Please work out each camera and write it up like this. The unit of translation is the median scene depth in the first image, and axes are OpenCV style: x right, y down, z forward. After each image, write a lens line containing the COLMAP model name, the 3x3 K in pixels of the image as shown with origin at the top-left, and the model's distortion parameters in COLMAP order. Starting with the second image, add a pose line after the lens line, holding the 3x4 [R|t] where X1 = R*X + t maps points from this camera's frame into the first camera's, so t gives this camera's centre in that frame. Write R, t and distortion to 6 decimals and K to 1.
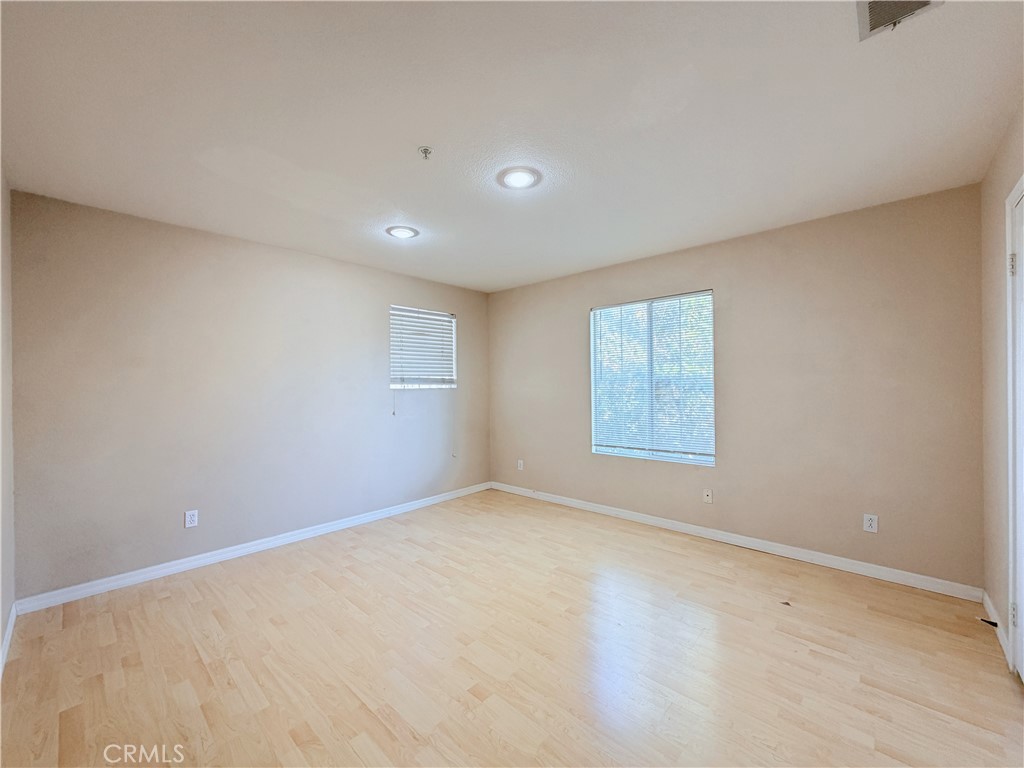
lens RADIAL K [[410.1, 0, 512.0], [0, 410.1, 384.0], [0, 0, 1]] dist [-0.000449, 0.000198]
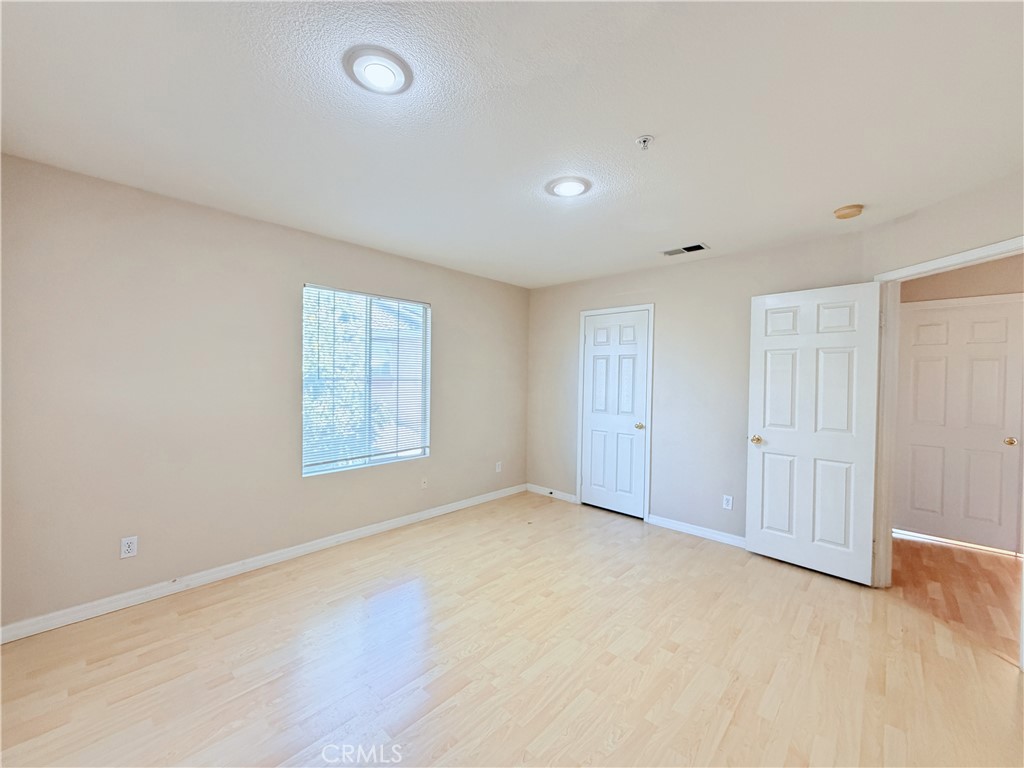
lens RADIAL K [[411.9, 0, 512.8], [0, 411.9, 376.2], [0, 0, 1]] dist [0.000652, 0.000037]
pose [[0.005308, 0.007615, 0.999957, -0.685198], [-0.018602, 0.999799, -0.007515, -0.019438], [-0.999813, -0.018562, 0.005448, 0.770290]]
